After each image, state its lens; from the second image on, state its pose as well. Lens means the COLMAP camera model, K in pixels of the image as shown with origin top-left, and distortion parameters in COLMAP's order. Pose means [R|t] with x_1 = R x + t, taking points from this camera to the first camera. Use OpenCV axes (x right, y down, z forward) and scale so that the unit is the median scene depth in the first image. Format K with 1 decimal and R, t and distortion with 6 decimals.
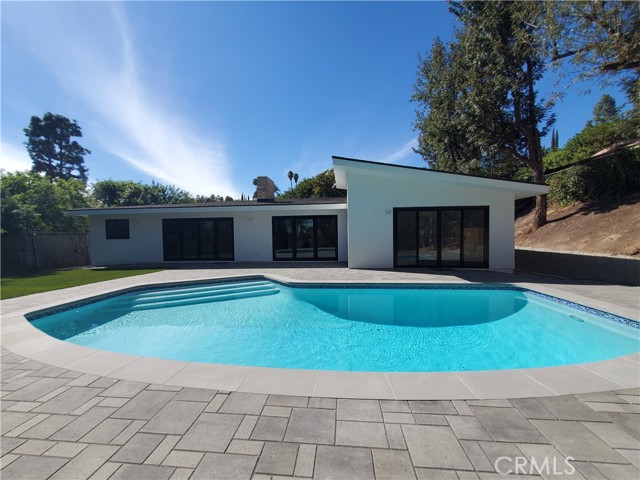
lens RADIAL K [[256.8, 0, 320.0], [0, 256.8, 240.0], [0, 0, 1]] dist [0.000370, 0.000065]
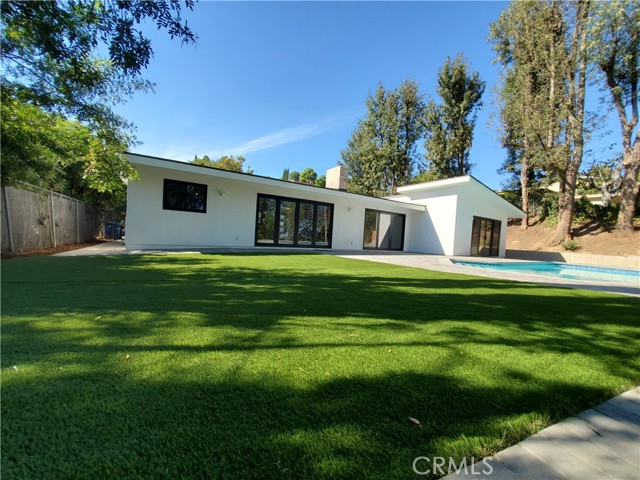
lens RADIAL K [[256.8, 0, 320.0], [0, 256.8, 240.0], [0, 0, 1]] dist [0.000370, 0.000065]
pose [[0.776492, 0.041405, 0.628765, -0.940605], [-0.072159, 0.997117, 0.023451, 0.030762], [-0.625982, -0.063581, 0.777241, 0.244318]]
